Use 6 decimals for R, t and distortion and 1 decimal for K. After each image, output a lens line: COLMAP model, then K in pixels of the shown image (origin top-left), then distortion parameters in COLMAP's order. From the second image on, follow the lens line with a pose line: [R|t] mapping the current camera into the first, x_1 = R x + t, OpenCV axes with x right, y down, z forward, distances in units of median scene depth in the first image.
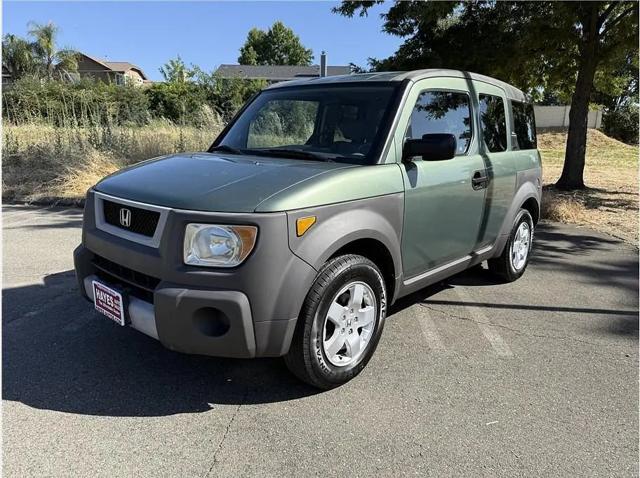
lens RADIAL K [[425.7, 0, 320.0], [0, 425.7, 239.0], [0, 0, 1]] dist [0.055599, -0.000897]
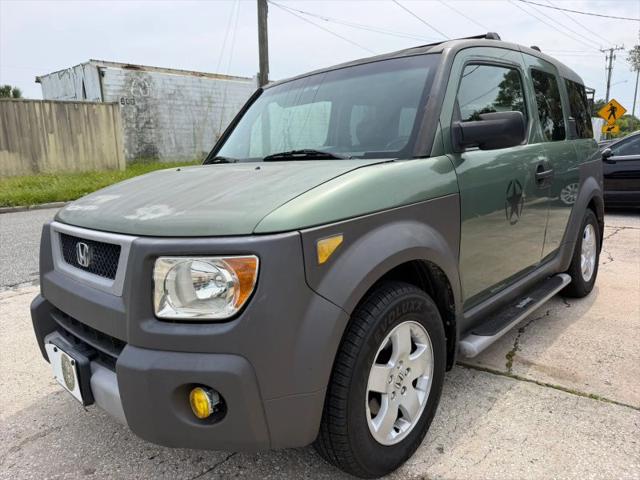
lens RADIAL K [[440.4, 0, 320.0], [0, 440.4, 240.0], [0, 0, 1]] dist [-0.003212, -0.001429]
pose [[0.996492, -0.071892, -0.042844, -0.016016], [0.069873, 0.996453, -0.046886, -0.012629], [0.046063, 0.043728, 0.997981, 0.286894]]
